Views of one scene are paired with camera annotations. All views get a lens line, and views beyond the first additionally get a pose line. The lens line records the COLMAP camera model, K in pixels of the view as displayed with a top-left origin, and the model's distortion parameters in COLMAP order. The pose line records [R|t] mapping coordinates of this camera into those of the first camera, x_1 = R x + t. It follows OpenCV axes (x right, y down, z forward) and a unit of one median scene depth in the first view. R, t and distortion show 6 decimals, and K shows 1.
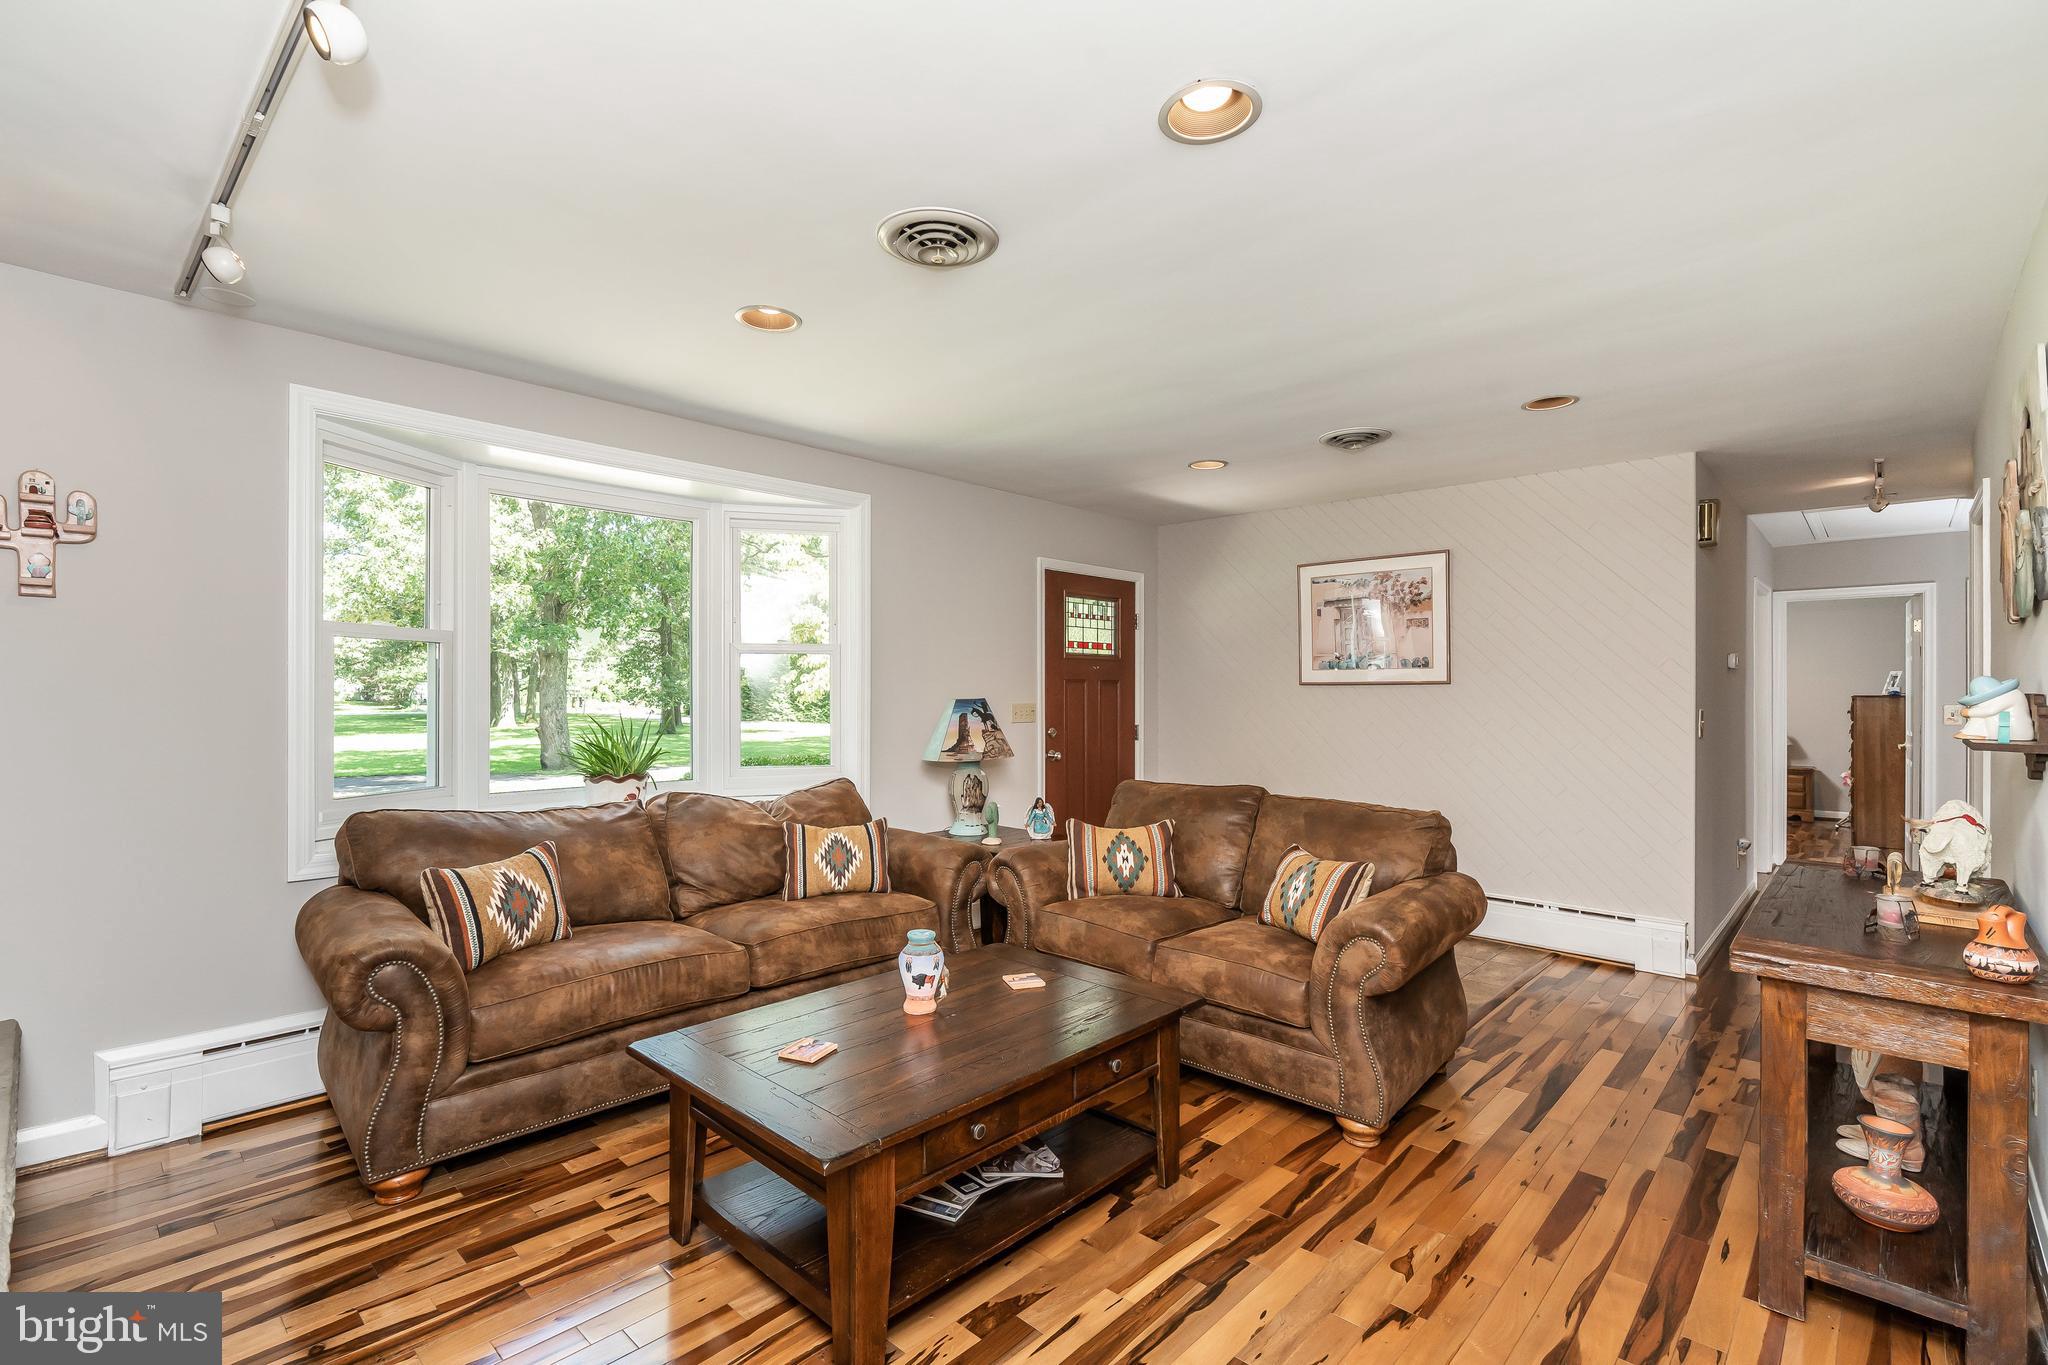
lens RADIAL K [[932.2, 0, 1006.3], [0, 932.2, 688.2], [0, 0, 1]] dist [-0.009626, -0.000247]
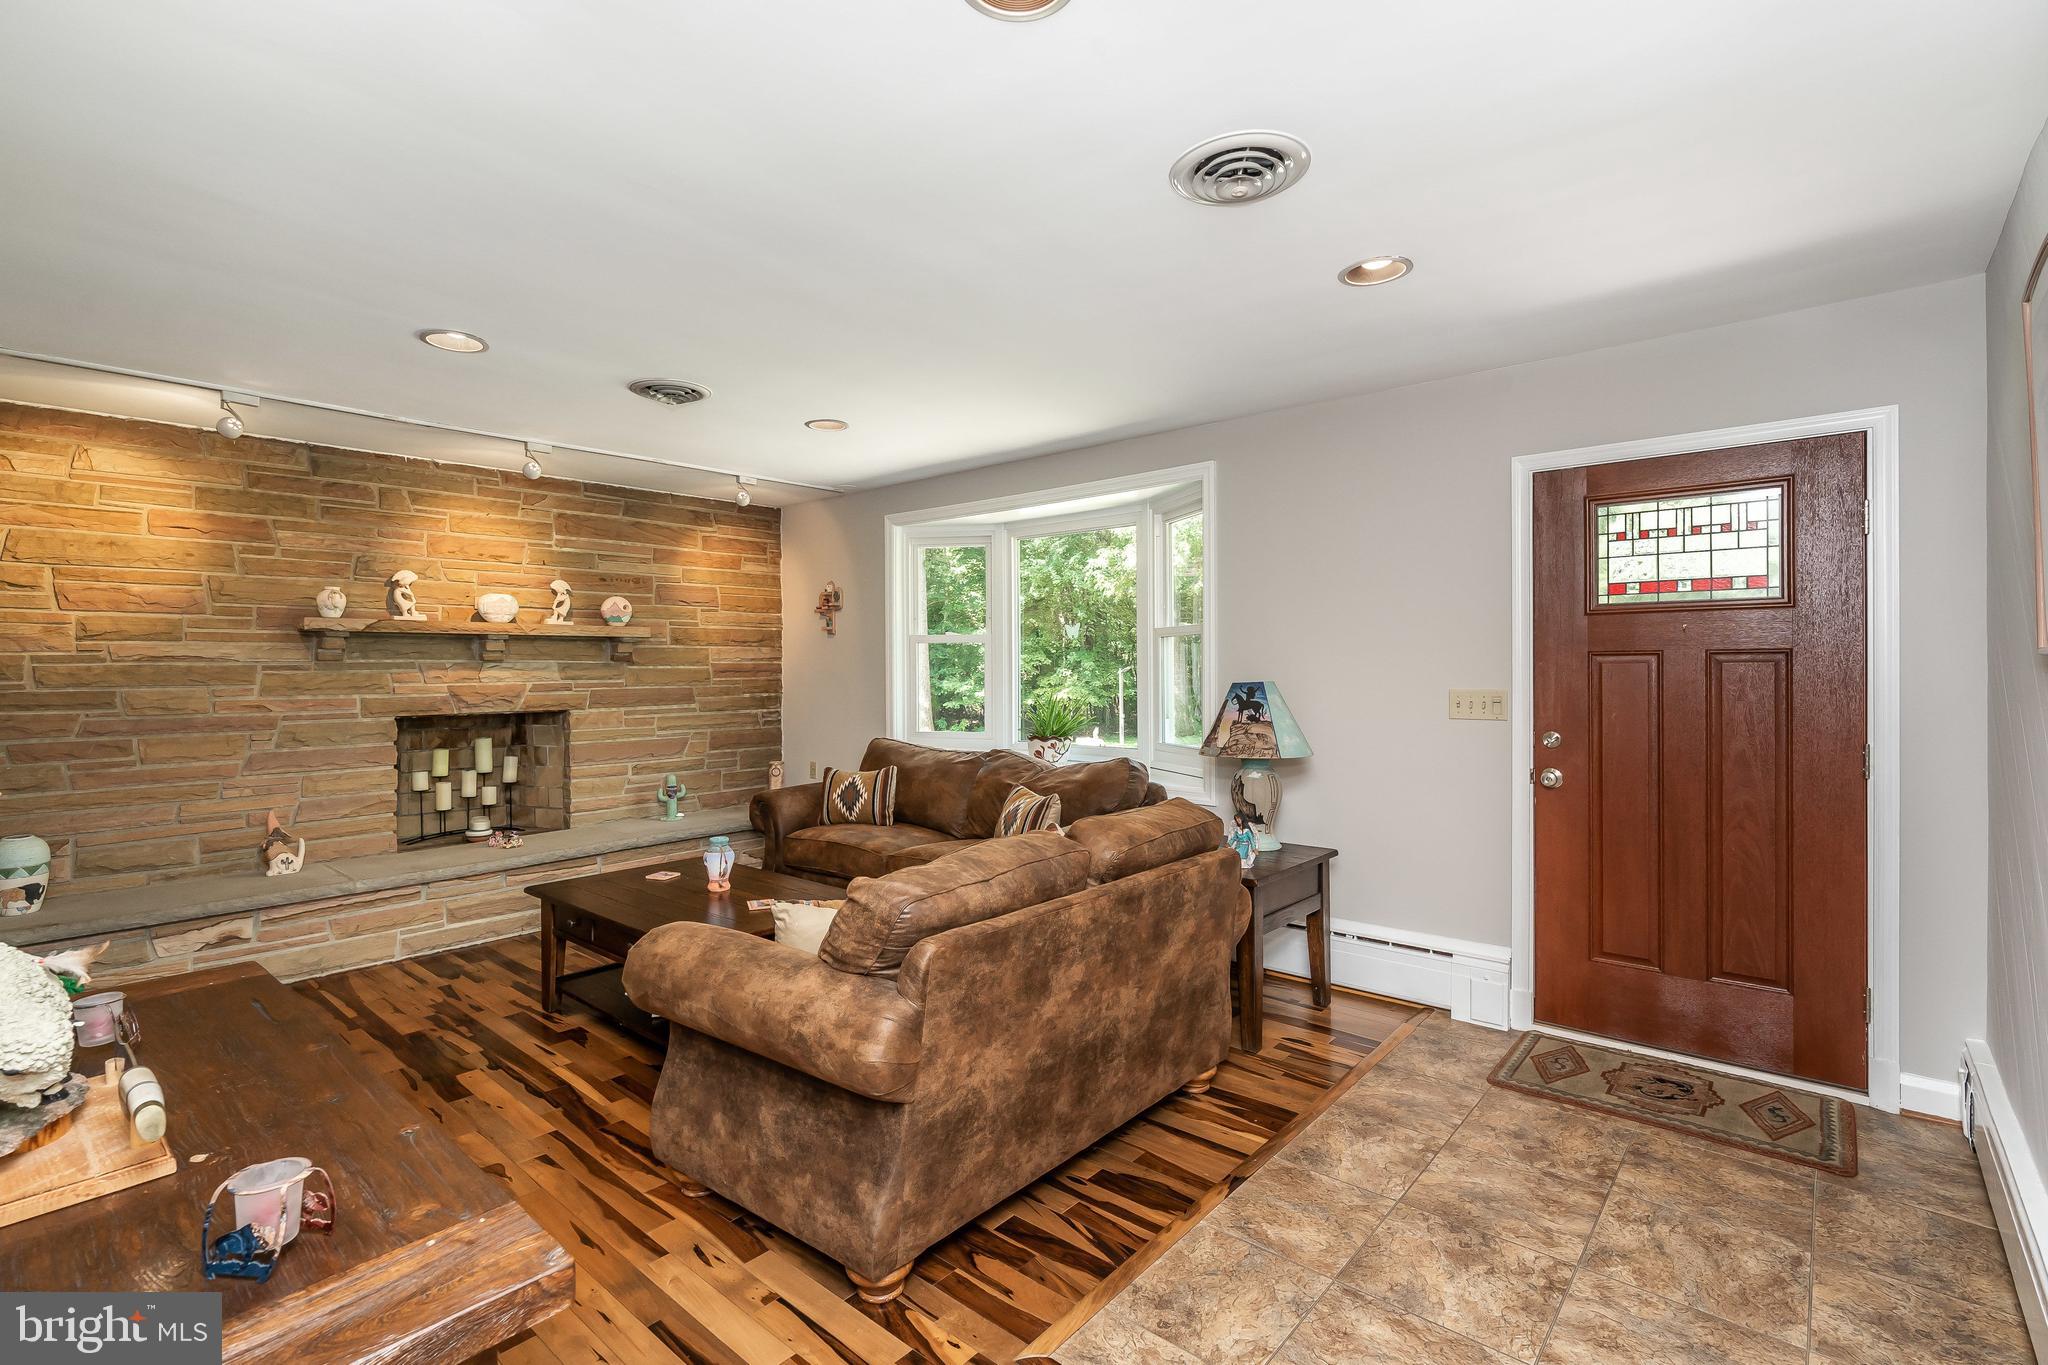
lens RADIAL K [[932.2, 0, 1014.6], [0, 932.2, 664.5], [0, 0, 1]] dist [-0.009626, -0.000247]
pose [[0.050407, -0.007191, -0.998703, 1.192116], [0.007880, 0.999946, -0.006802, 0.000496], [0.998698, -0.007527, 0.050461, 1.170268]]
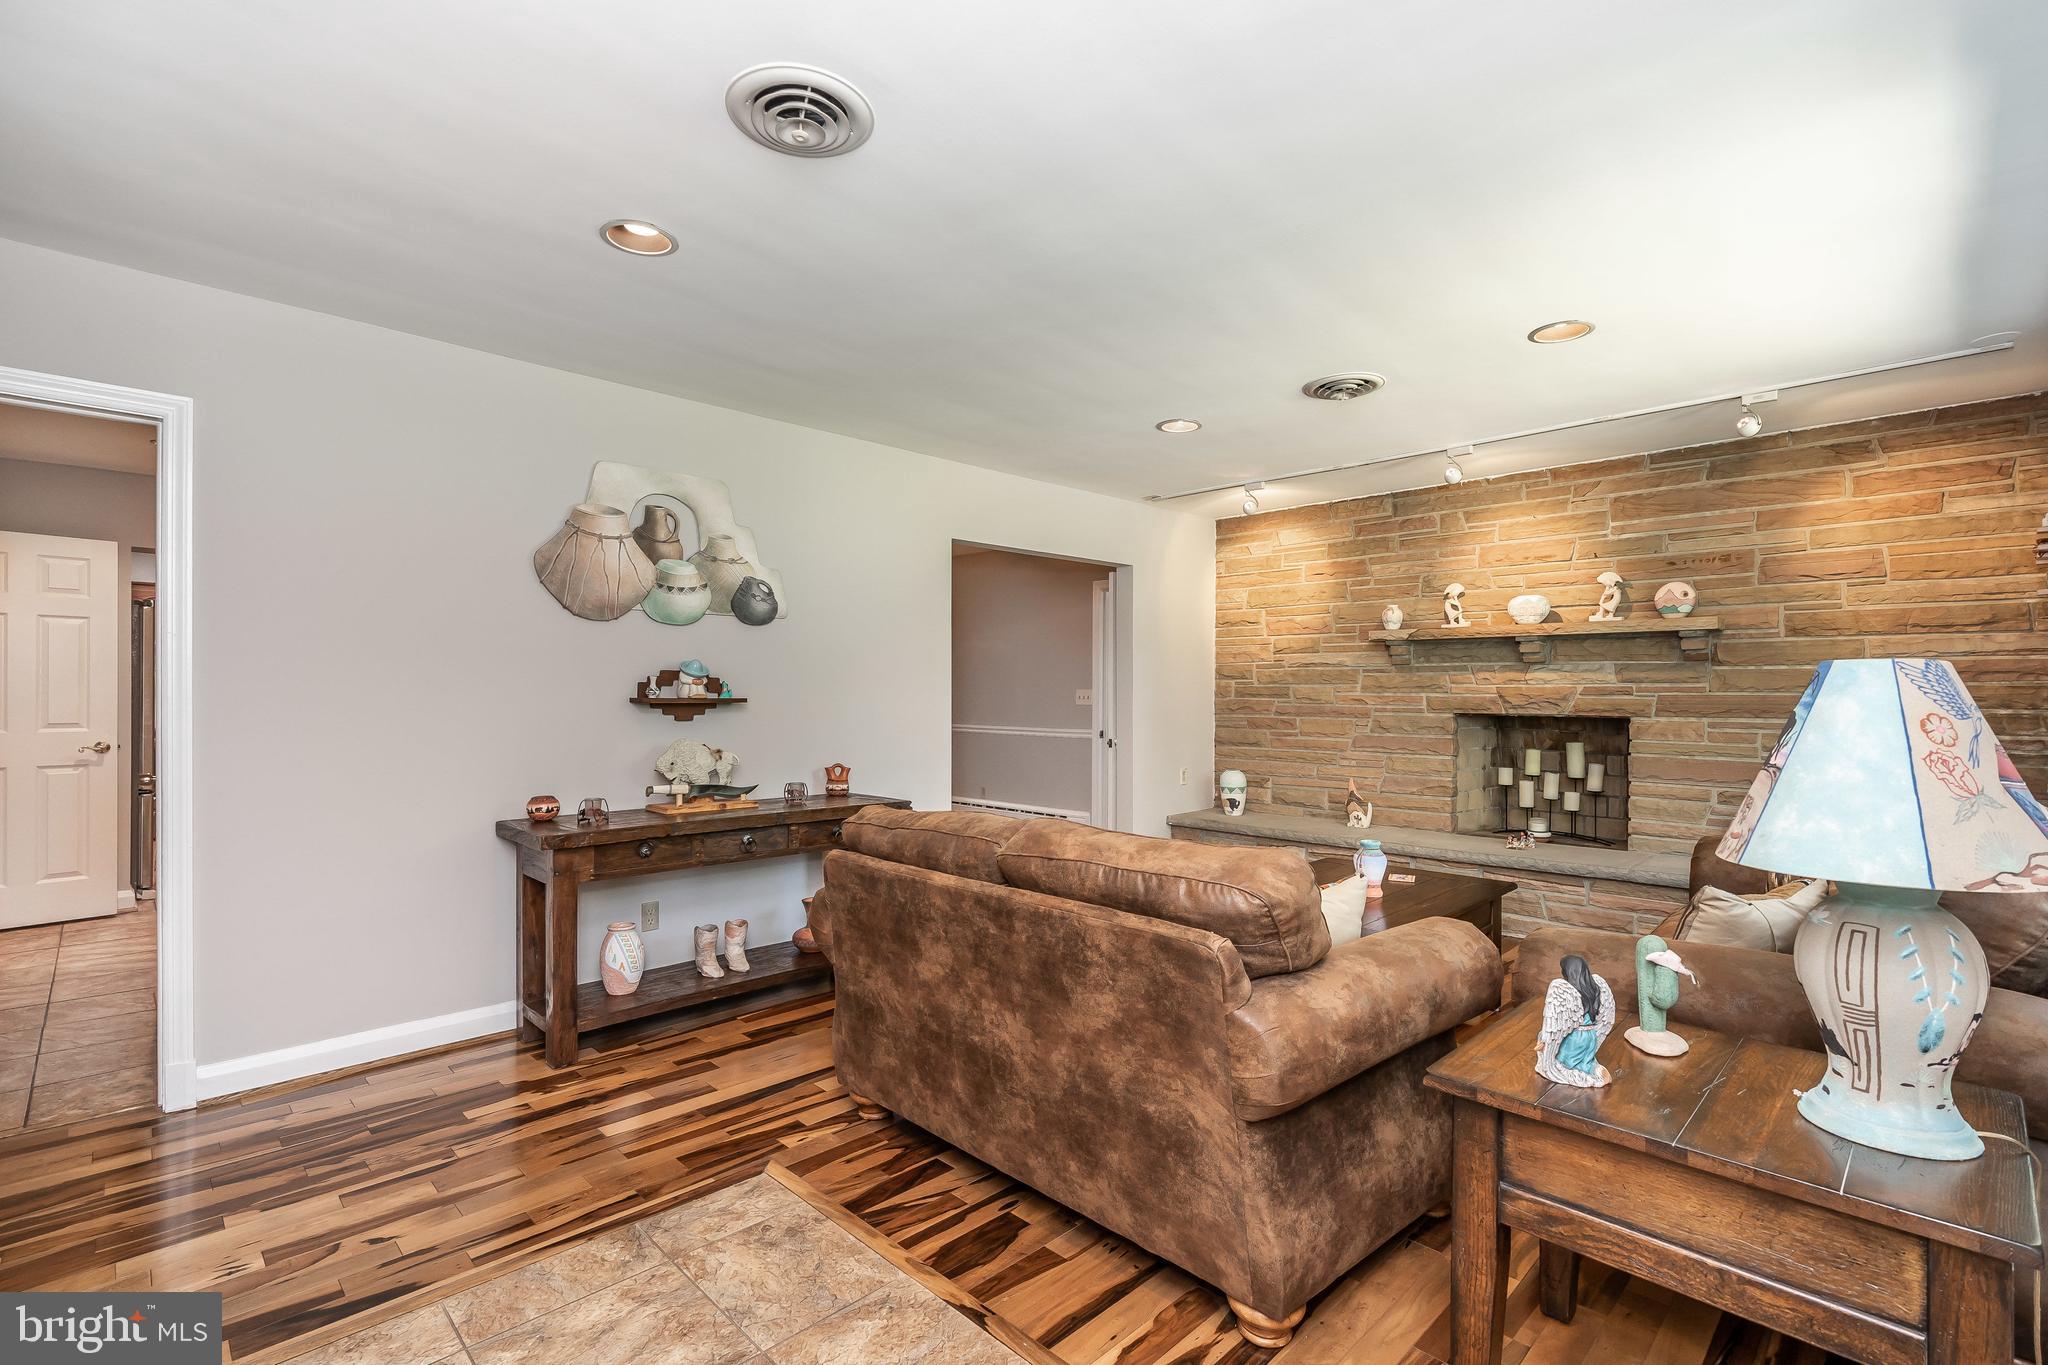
lens RADIAL K [[932.2, 0, 1026.8], [0, 932.2, 692.9], [0, 0, 1]] dist [-0.009626, -0.000247]
pose [[-0.999823, -0.009247, 0.016406, 0.349976], [-0.009239, 0.999957, 0.000602, 0.037214], [-0.016410, 0.000450, -0.999865, 2.010961]]
